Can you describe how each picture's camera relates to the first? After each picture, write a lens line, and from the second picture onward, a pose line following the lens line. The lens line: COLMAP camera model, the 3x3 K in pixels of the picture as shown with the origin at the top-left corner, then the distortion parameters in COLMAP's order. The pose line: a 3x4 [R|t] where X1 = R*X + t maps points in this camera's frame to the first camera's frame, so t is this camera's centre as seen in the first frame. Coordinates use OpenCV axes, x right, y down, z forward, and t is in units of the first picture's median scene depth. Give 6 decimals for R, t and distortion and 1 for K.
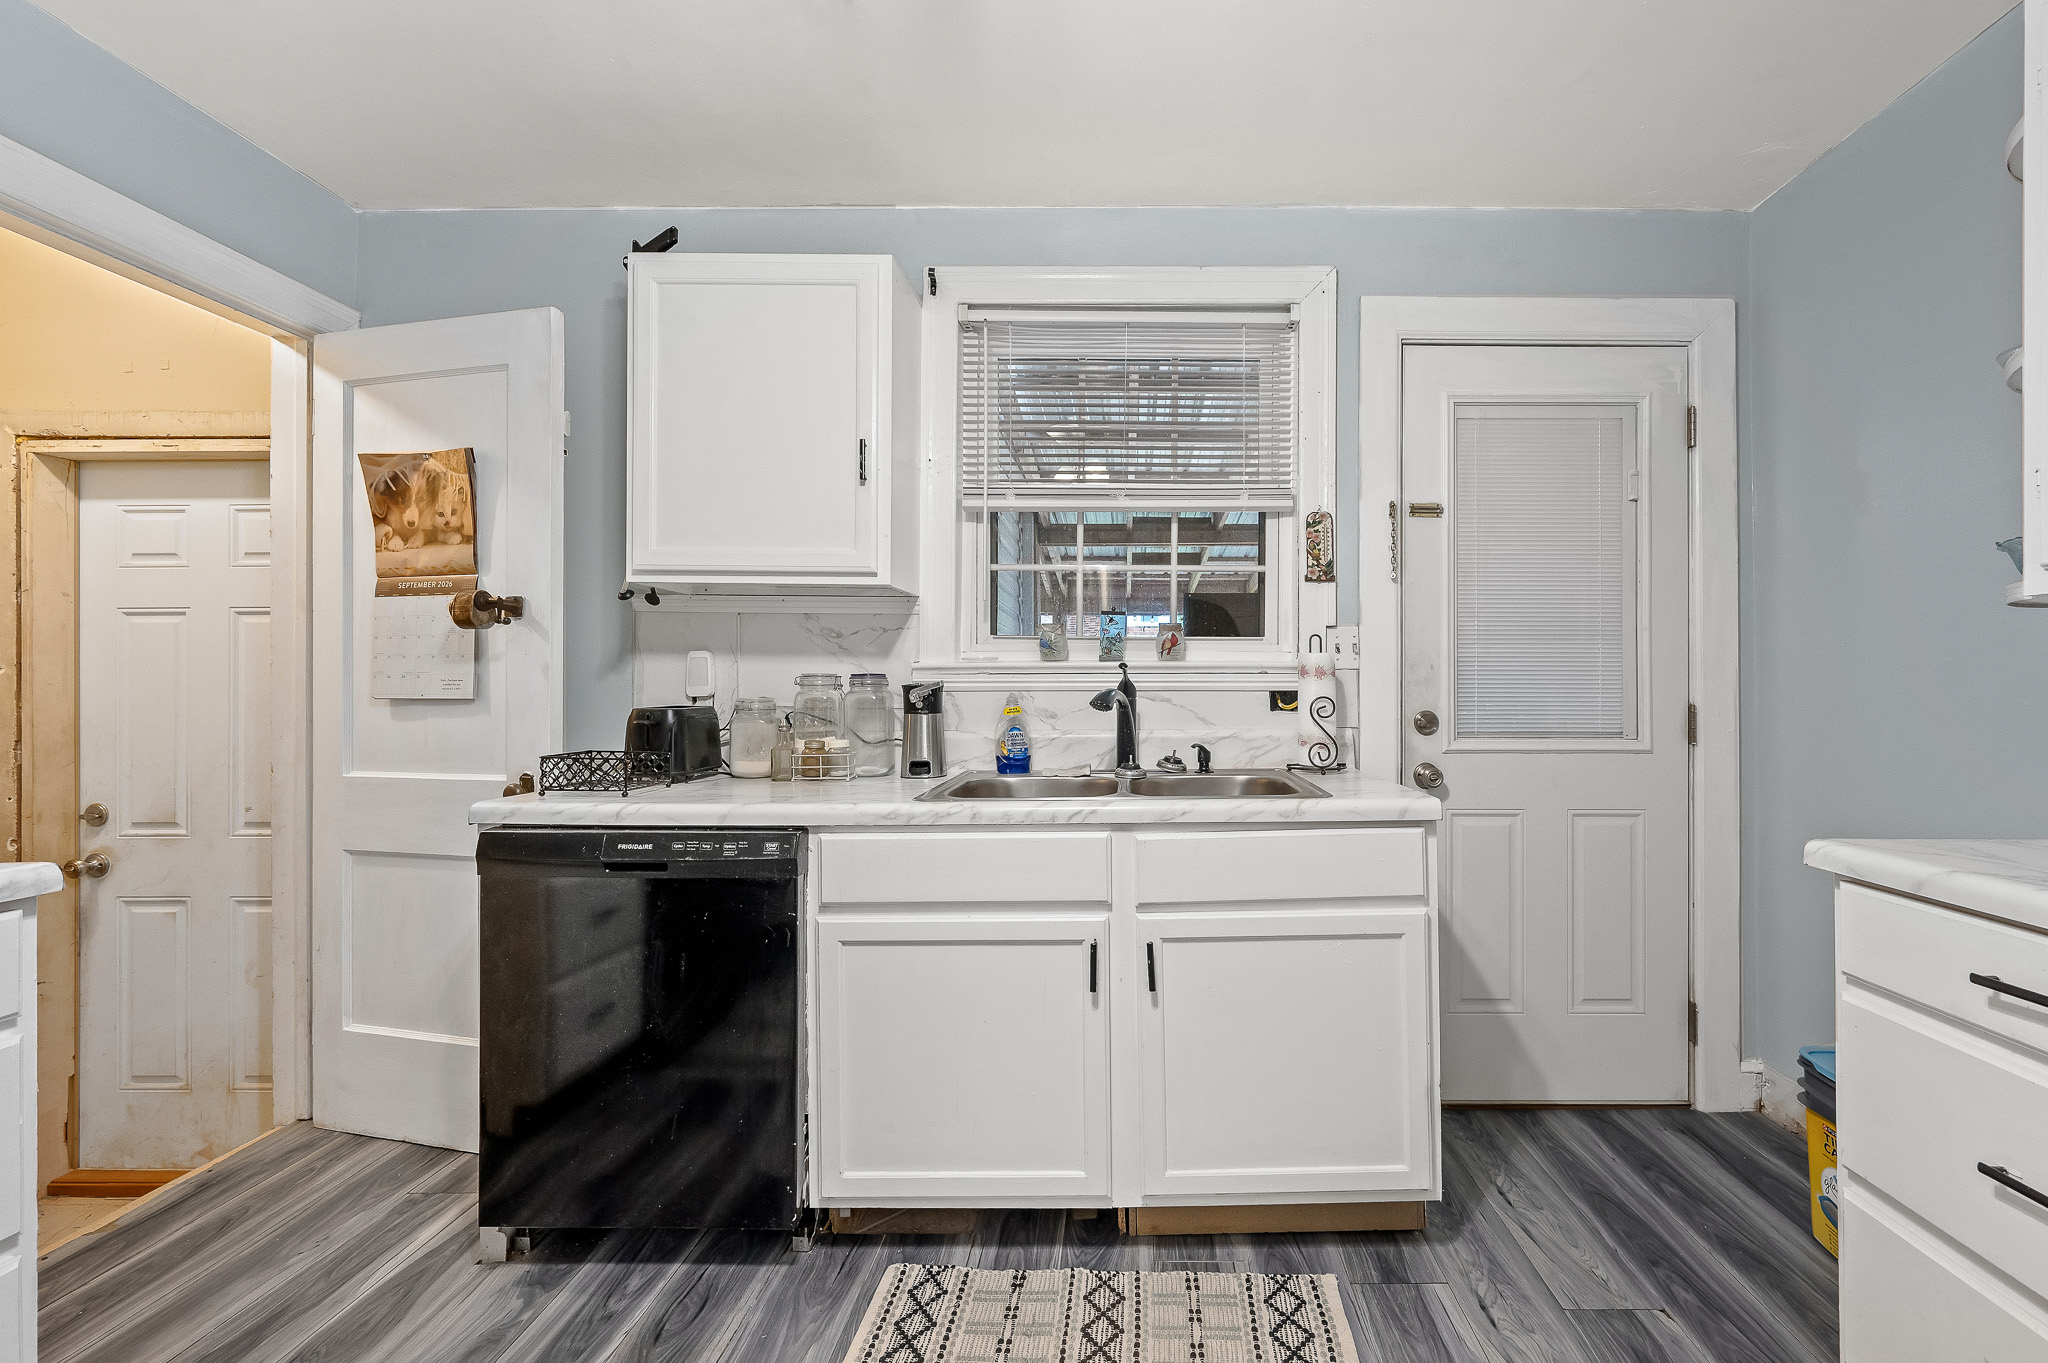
lens RADIAL K [[839.1, 0, 1065.7], [0, 839.1, 693.8], [0, 0, 1]] dist [-0.001083, -0.000063]
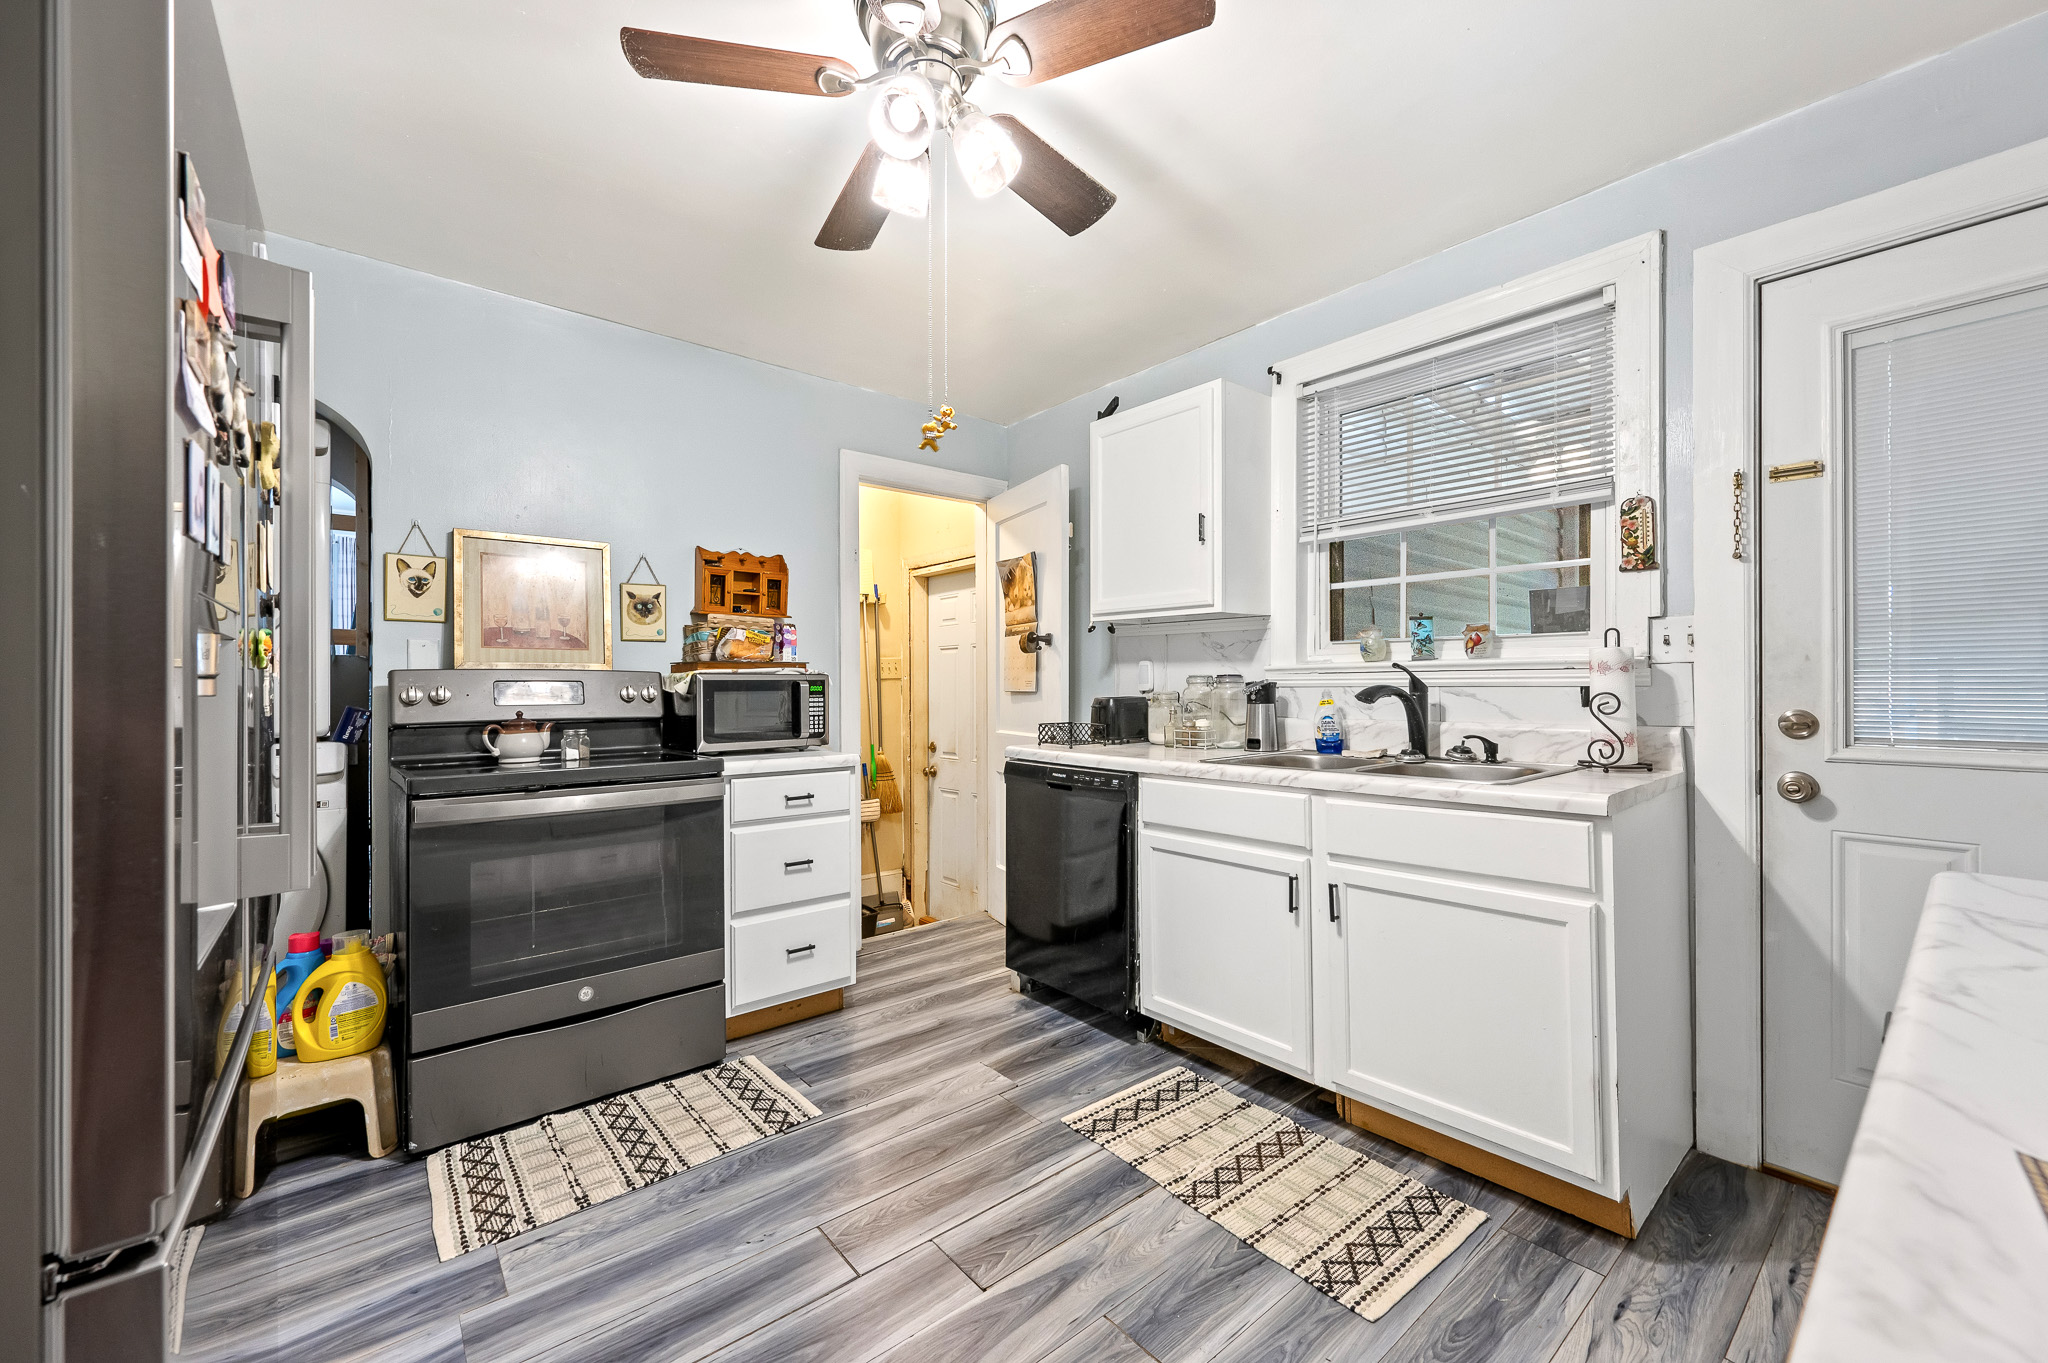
lens RADIAL K [[806.1, 0, 1026.7], [0, 806.1, 691.8], [0, 0, 1]] dist [-0.000686, -0.000180]
pose [[0.642875, 0.003715, -0.765962, 0.586310], [0.000282, 0.999987, 0.005087, -0.002353], [0.765971, -0.003486, 0.642866, -0.116812]]
